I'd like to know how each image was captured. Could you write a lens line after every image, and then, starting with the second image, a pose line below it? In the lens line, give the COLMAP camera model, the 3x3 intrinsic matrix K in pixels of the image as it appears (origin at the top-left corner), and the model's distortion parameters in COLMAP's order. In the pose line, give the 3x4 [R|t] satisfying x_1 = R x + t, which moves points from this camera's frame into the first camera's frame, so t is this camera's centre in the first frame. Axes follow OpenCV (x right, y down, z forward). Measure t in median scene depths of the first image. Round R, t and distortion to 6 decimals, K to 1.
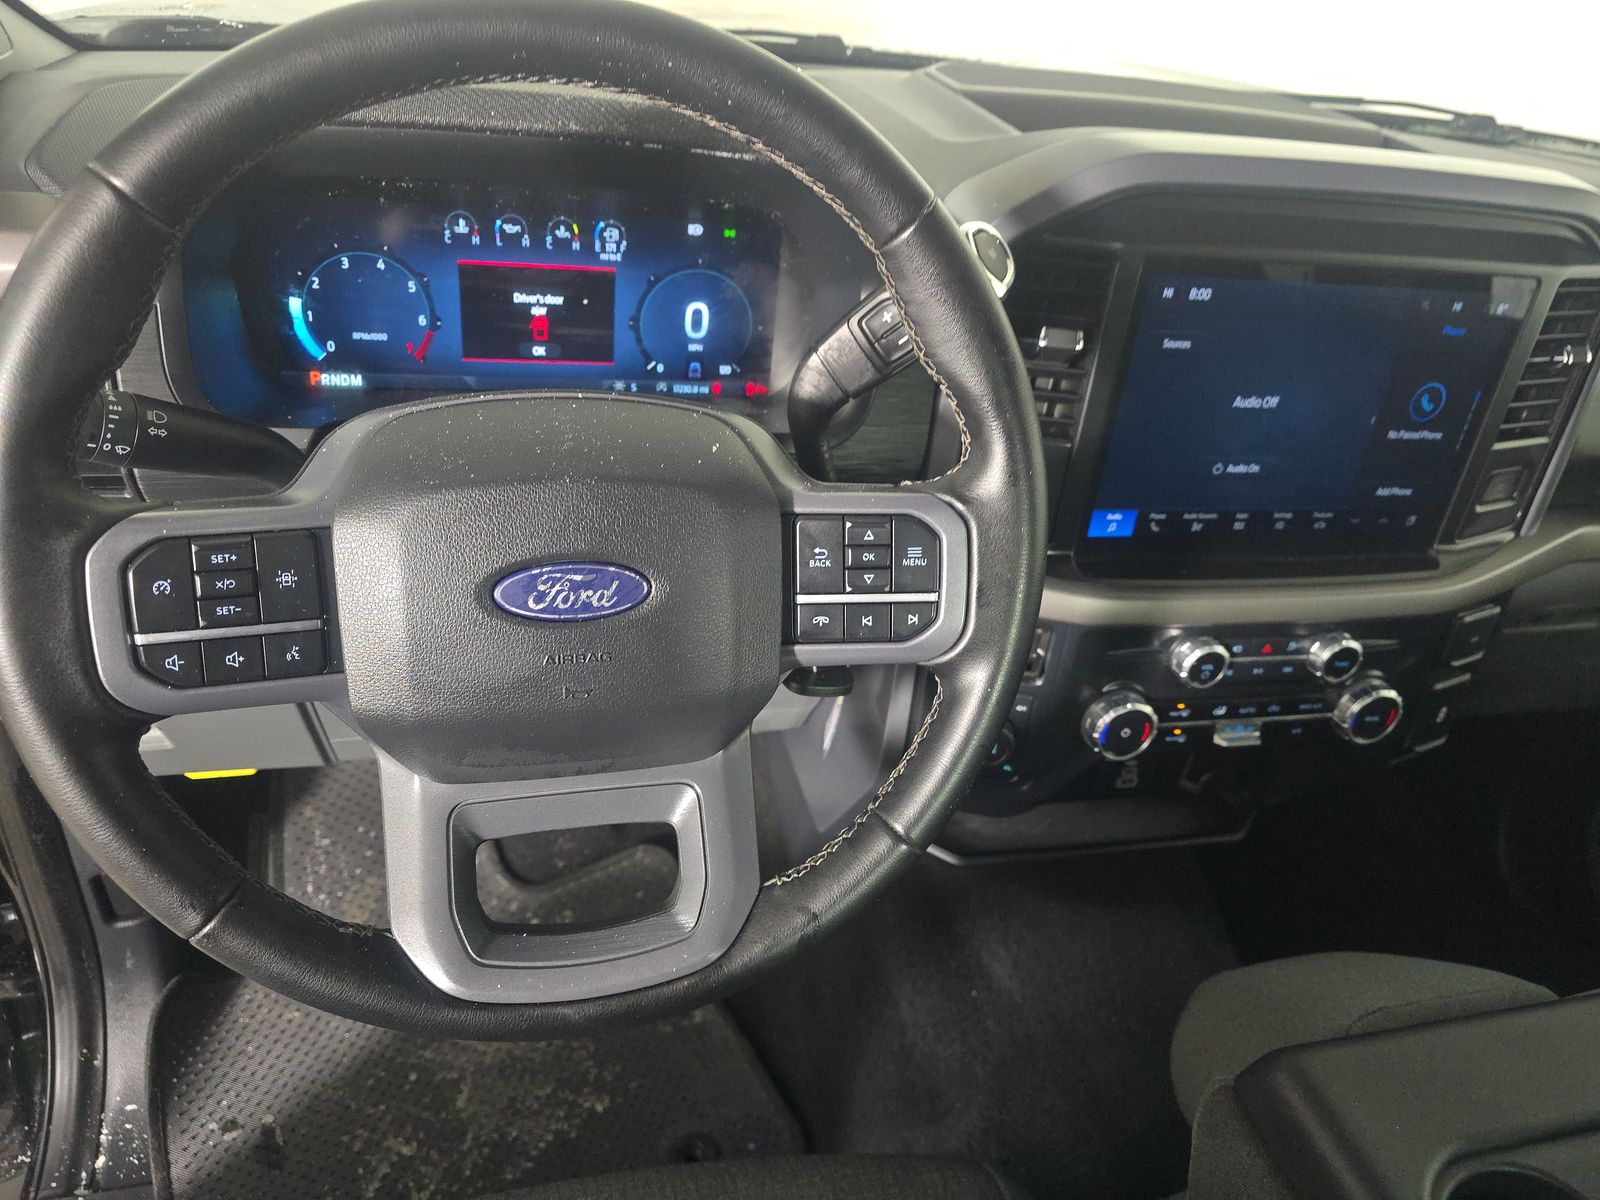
lens RADIAL K [[1117.8, 0, 802.1], [0, 1117.8, 617.9], [0, 0, 1]] dist [0.064044, -0.047915]
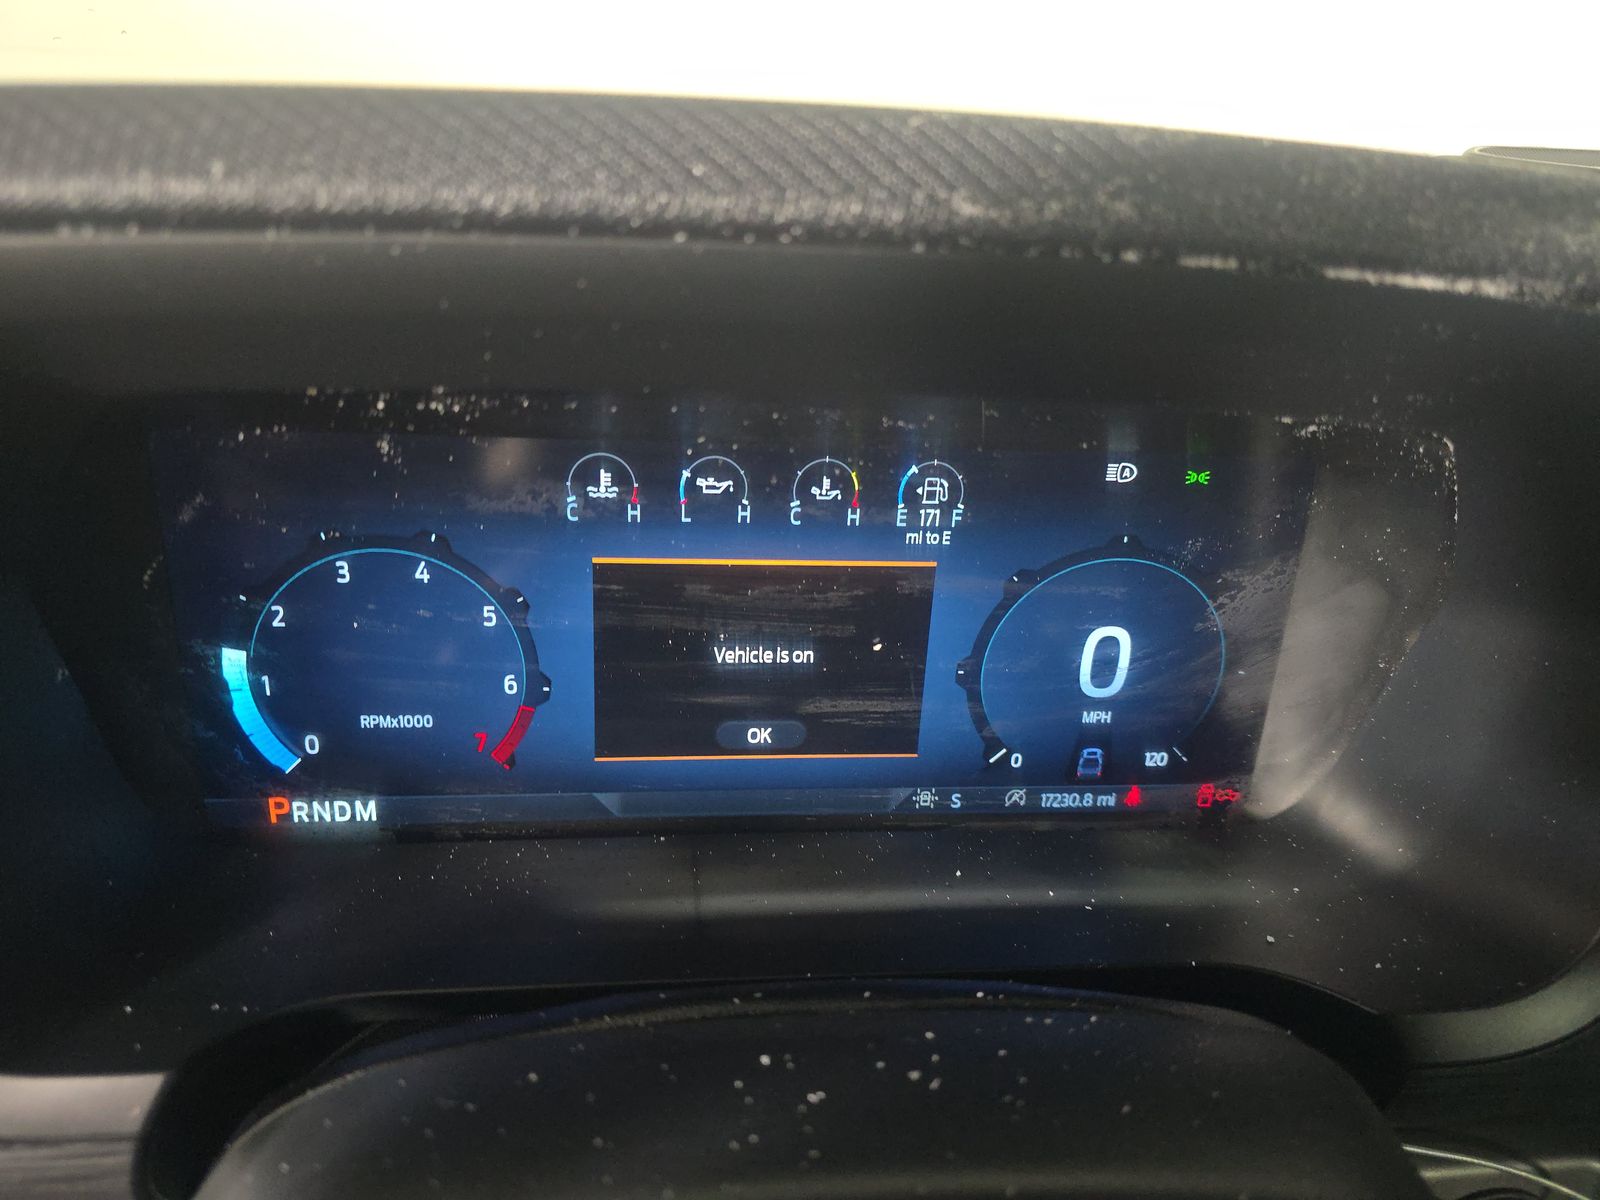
lens RADIAL K [[1063.2, 0, 824.0], [0, 1063.2, 599.6], [0, 0, 1]] dist [0.022769, -0.001138]
pose [[0.994292, -0.004468, -0.106597, -0.195563], [-0.012326, 0.987622, -0.156370, -0.271176], [0.105976, 0.156791, 0.981930, 0.692430]]
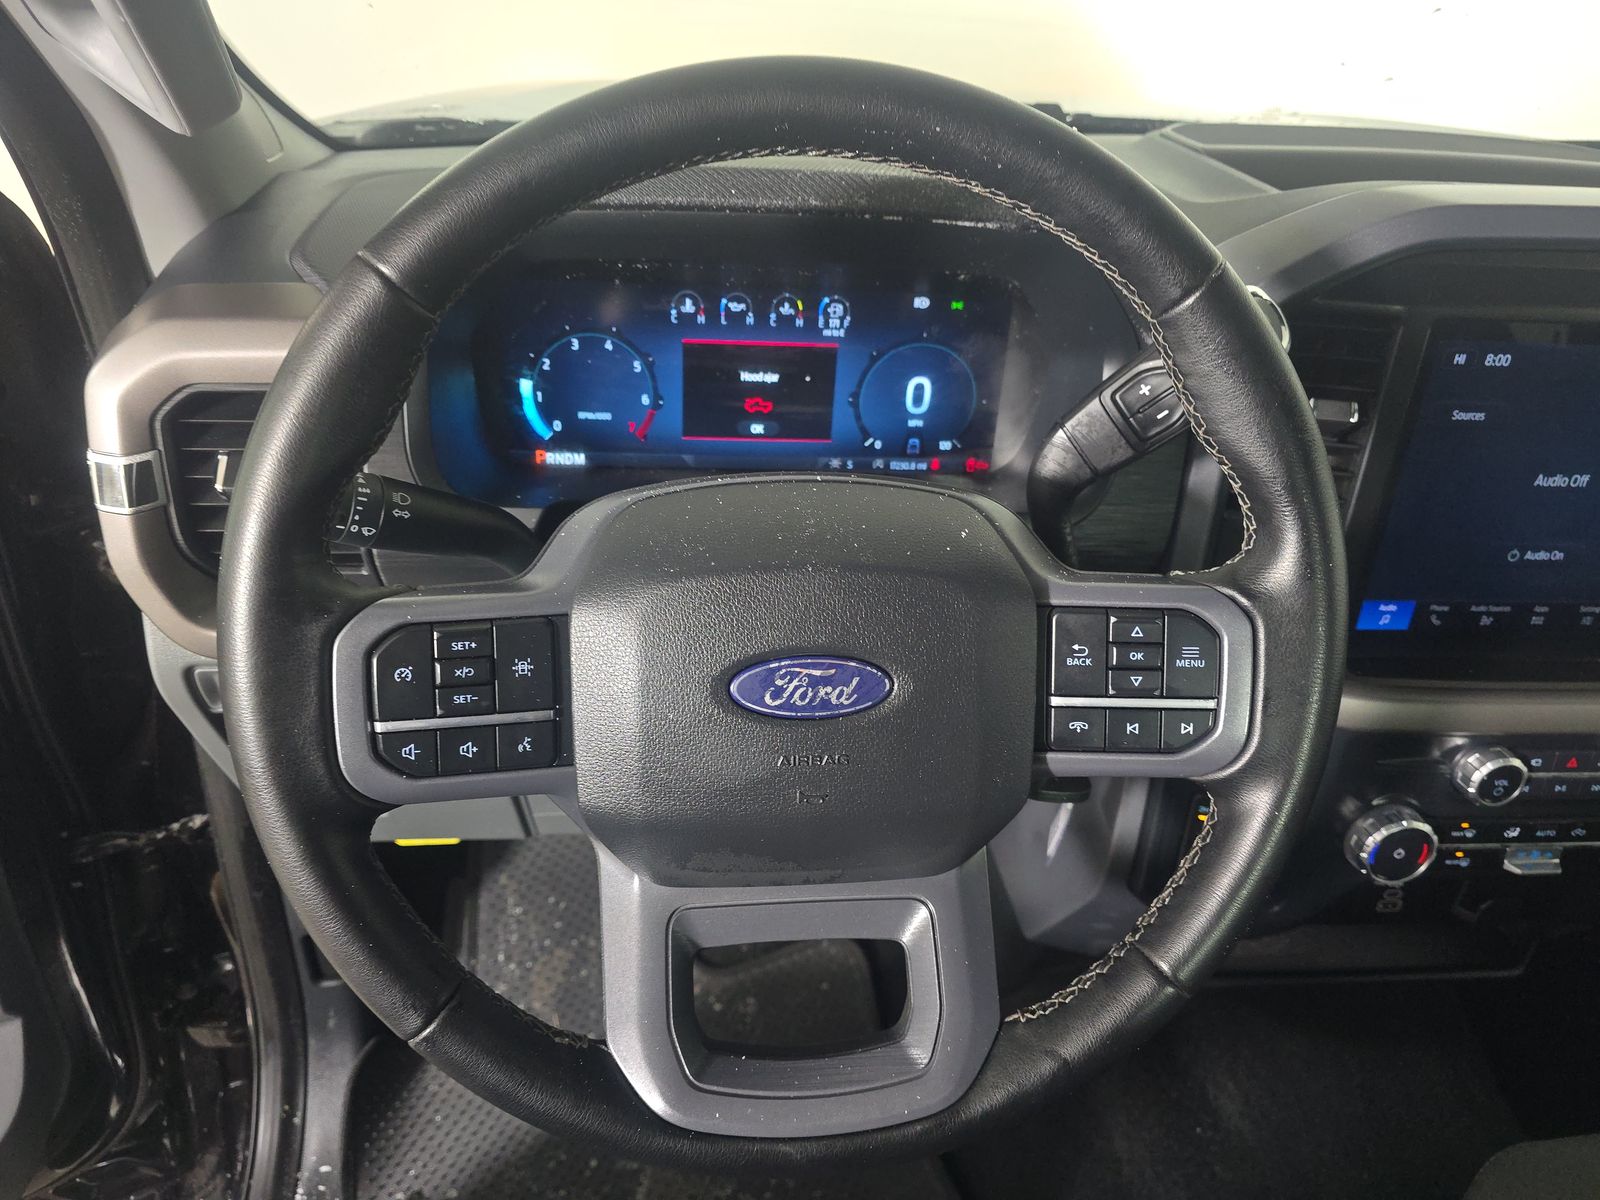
lens RADIAL K [[1117.8, 0, 802.1], [0, 1117.8, 617.9], [0, 0, 1]] dist [0.064044, -0.047915]
pose [[0.989131, 0.020456, -0.145604, -0.059568], [-0.029123, 0.997912, -0.057644, -0.020866], [0.144121, 0.061258, 0.987662, 0.062520]]
